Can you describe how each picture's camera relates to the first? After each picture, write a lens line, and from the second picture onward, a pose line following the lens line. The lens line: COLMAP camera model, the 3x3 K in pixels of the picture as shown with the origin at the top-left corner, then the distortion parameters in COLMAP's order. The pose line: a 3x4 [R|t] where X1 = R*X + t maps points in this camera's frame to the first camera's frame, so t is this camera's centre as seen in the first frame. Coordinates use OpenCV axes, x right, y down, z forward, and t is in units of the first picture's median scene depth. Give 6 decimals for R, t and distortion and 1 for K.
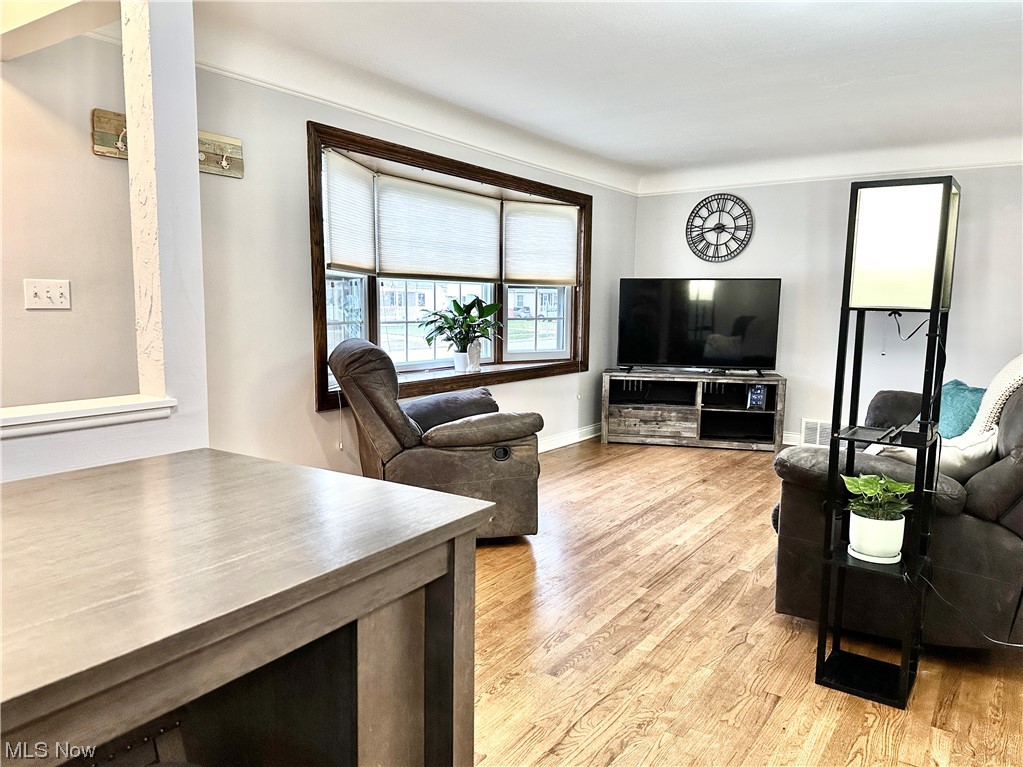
lens RADIAL K [[708.2, 0, 514.0], [0, 708.2, 385.3], [0, 0, 1]] dist [-0.000308, -0.050454]
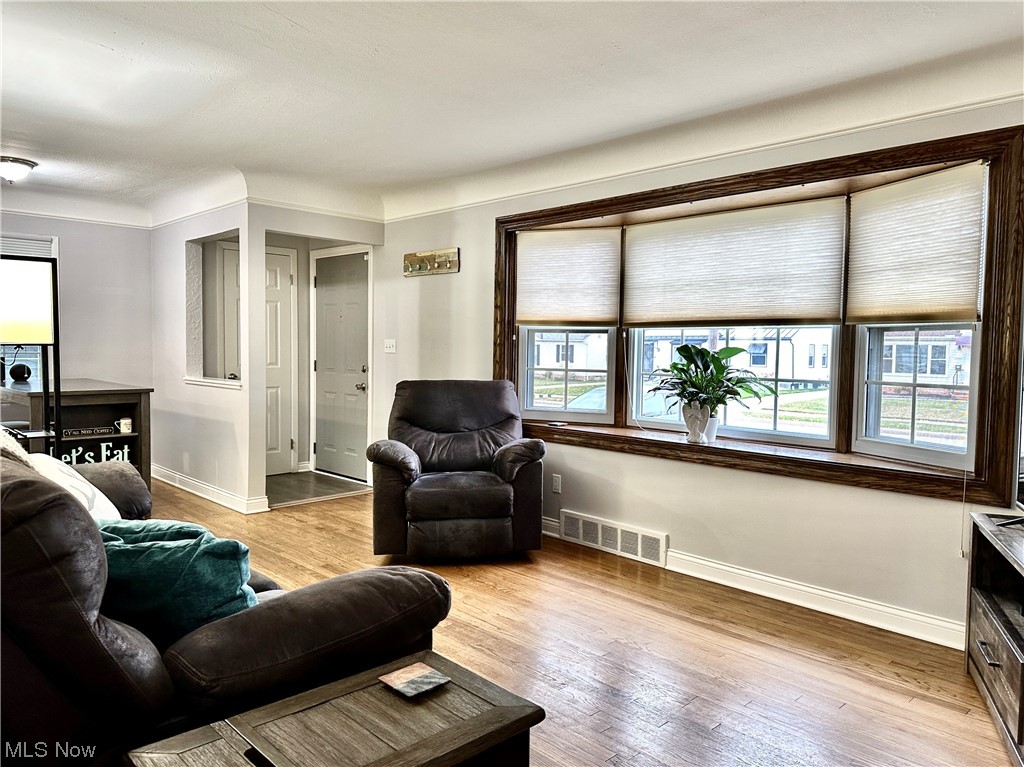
lens RADIAL K [[708.9, 0, 521.9], [0, 708.9, 386.3], [0, 0, 1]] dist [-0.000308, -0.050454]
pose [[-0.204181, 0.036751, -0.978243, 0.880770], [-0.130505, 0.989353, 0.064407, -0.125541], [0.970195, 0.140816, -0.197211, 1.149393]]
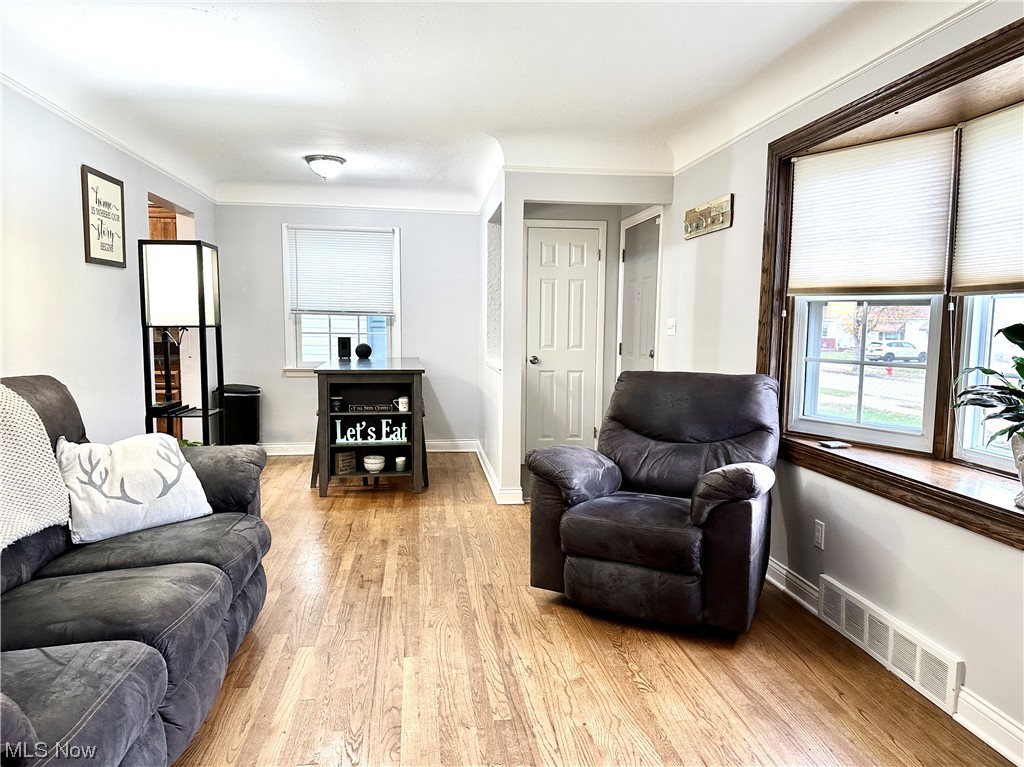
lens RADIAL K [[708.9, 0, 485.6], [0, 708.9, 397.6], [0, 0, 1]] dist [-0.000308, -0.050454]
pose [[-0.760611, 0.047299, -0.647483, 0.528504], [-0.094849, 0.978545, 0.182904, -0.149858], [0.642242, 0.200532, -0.739805, 1.294398]]
